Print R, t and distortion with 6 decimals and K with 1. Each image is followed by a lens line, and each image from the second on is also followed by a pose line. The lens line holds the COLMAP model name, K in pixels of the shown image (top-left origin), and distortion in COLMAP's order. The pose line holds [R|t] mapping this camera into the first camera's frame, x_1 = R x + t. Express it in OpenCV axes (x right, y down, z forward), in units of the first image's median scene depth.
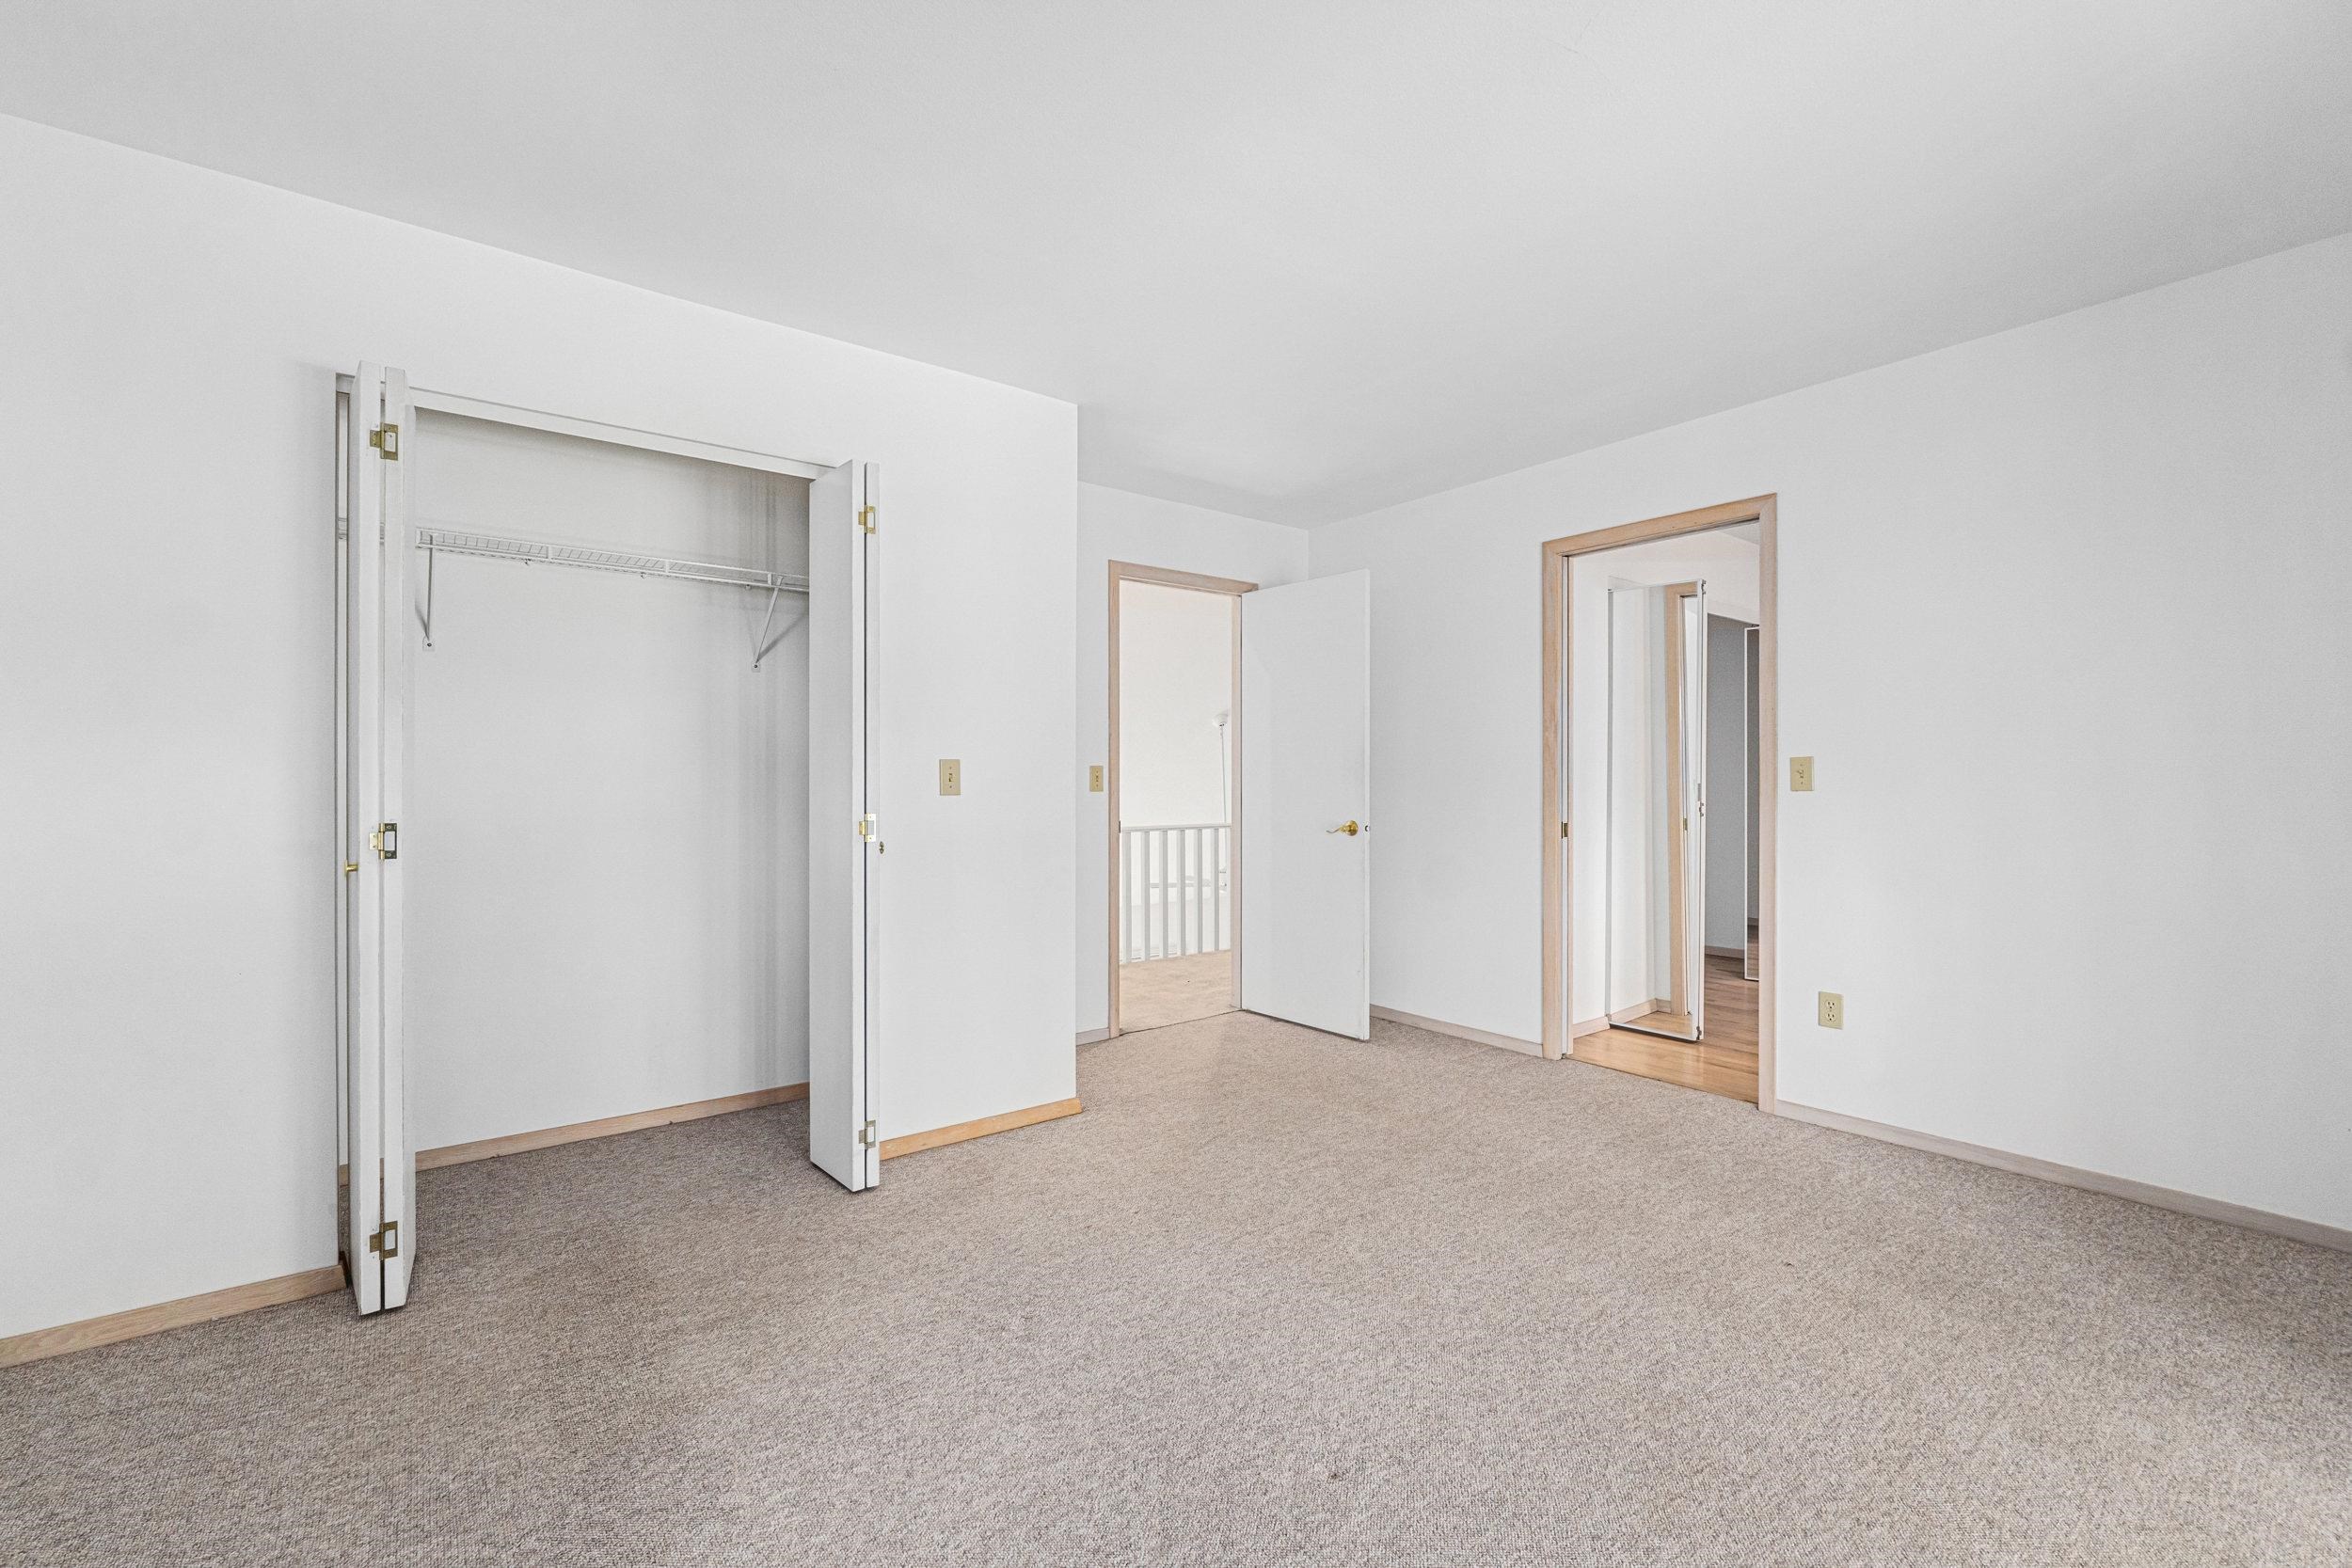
lens RADIAL K [[989.8, 0, 1160.6], [0, 989.8, 781.4], [0, 0, 1]] dist [-0.006971, -0.000647]
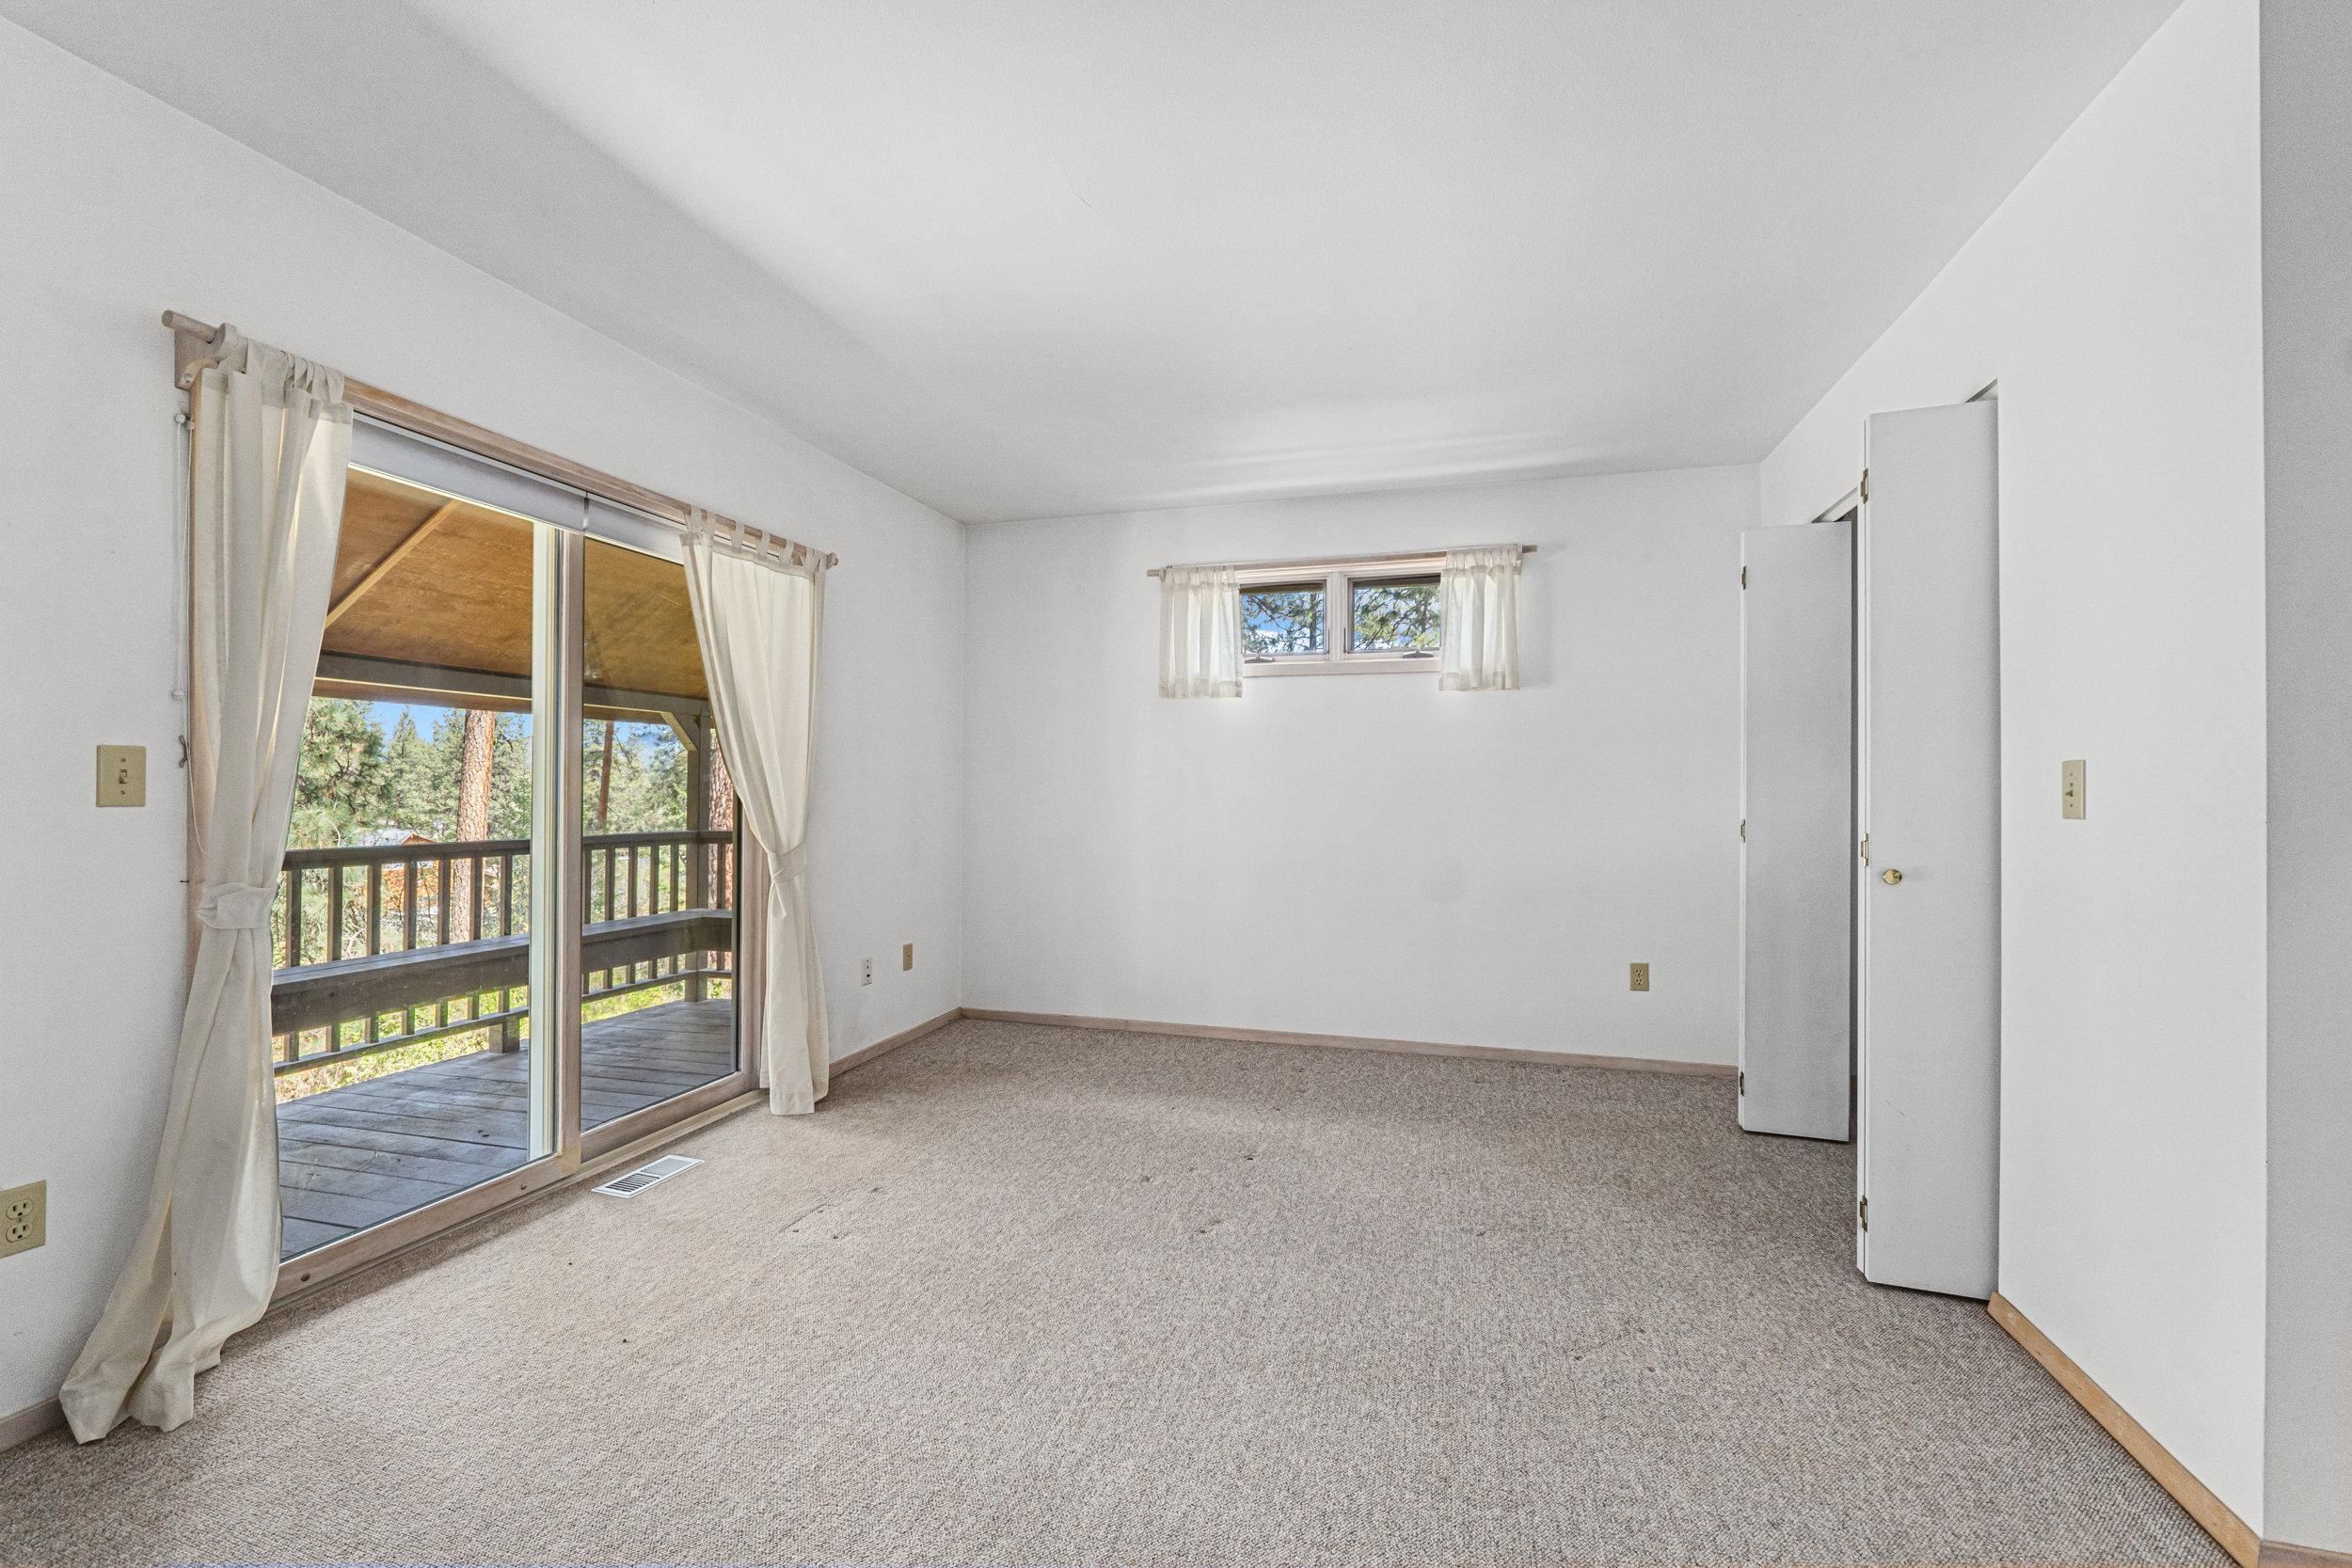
lens RADIAL K [[989.8, 0, 1175.0], [0, 989.8, 790.3], [0, 0, 1]] dist [-0.006971, -0.000647]
pose [[-0.808092, -0.001472, -0.589055, 0.898924], [0.000381, 0.999995, -0.003021, -0.001864], [0.589057, -0.002665, -0.808087, 1.768924]]
